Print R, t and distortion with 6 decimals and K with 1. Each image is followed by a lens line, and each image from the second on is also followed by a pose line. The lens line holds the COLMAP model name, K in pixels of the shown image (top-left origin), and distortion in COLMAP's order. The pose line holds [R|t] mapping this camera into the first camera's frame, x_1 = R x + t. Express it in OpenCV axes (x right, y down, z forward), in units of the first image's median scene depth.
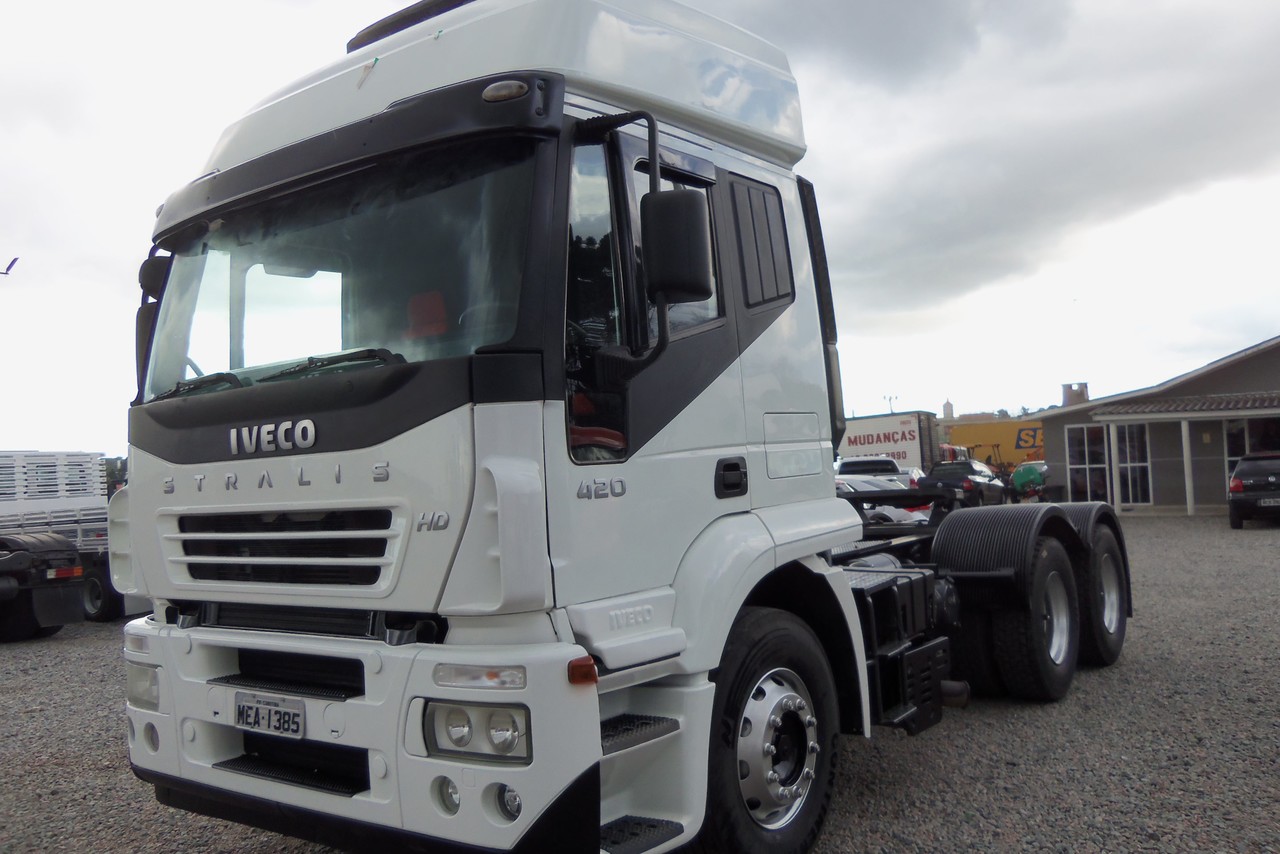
lens RADIAL K [[1068.4, 0, 640.0], [0, 1068.4, 427.0], [0, 0, 1]] dist [-0.018495, 0.001605]
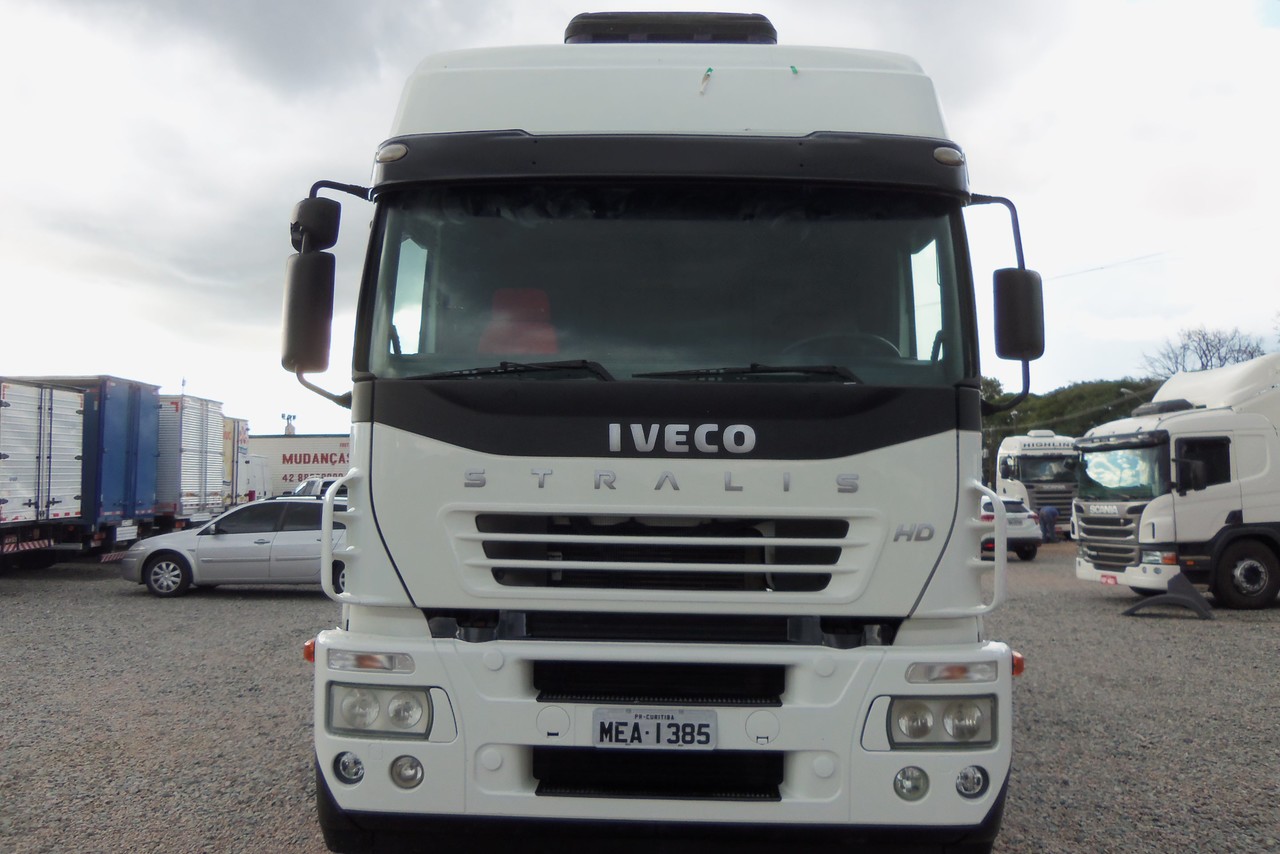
lens RADIAL K [[1068.4, 0, 640.0], [0, 1068.4, 427.0], [0, 0, 1]] dist [-0.018495, 0.001605]
pose [[0.820288, 0.094944, 0.564016, -0.933527], [-0.082020, 0.995460, -0.048284, 0.049996], [-0.566039, -0.006654, 0.824351, 0.227954]]
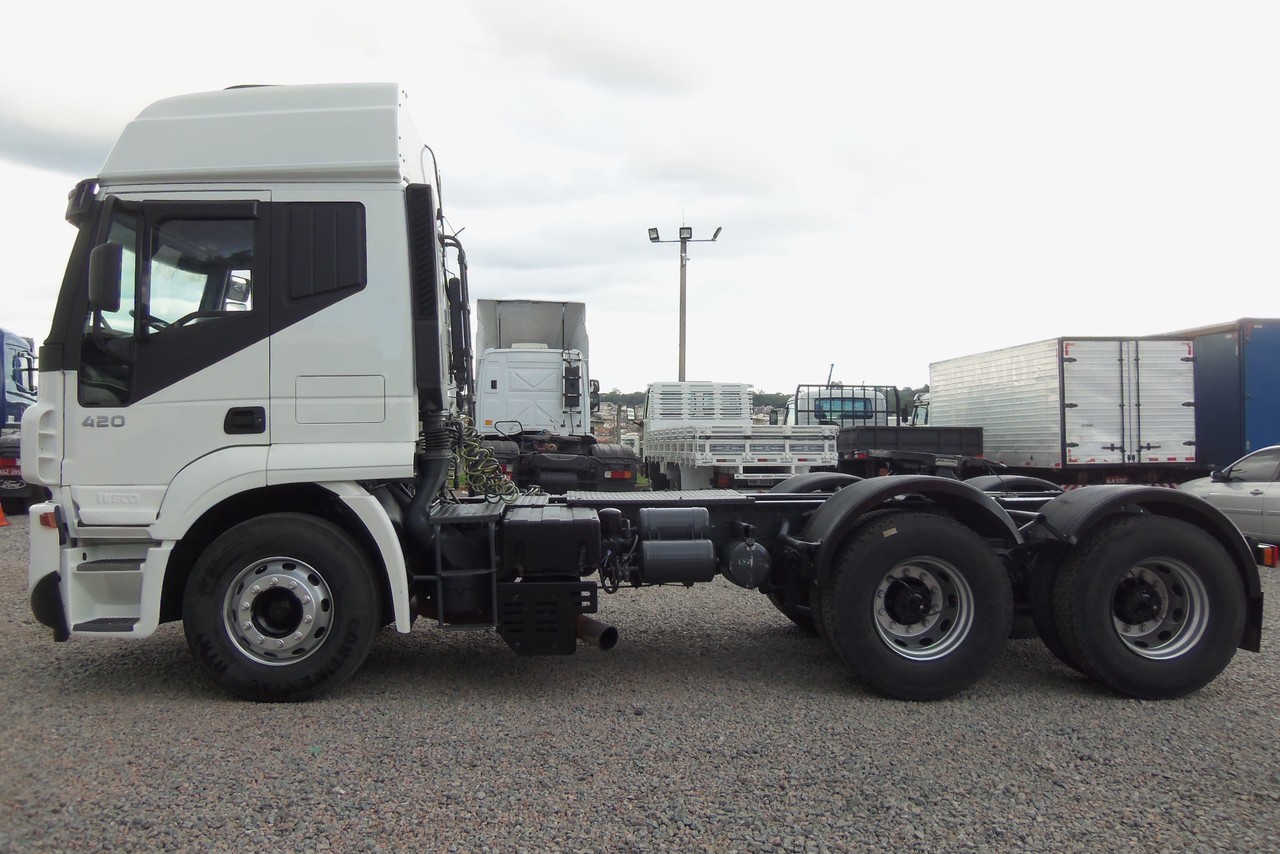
lens RADIAL K [[1068.4, 0, 640.0], [0, 1068.4, 427.0], [0, 0, 1]] dist [-0.018495, 0.001605]
pose [[0.658860, 0.054936, -0.750257, 1.715225], [-0.005451, 0.997652, 0.068263, -0.051908], [0.752246, -0.040886, 0.657613, 0.494873]]
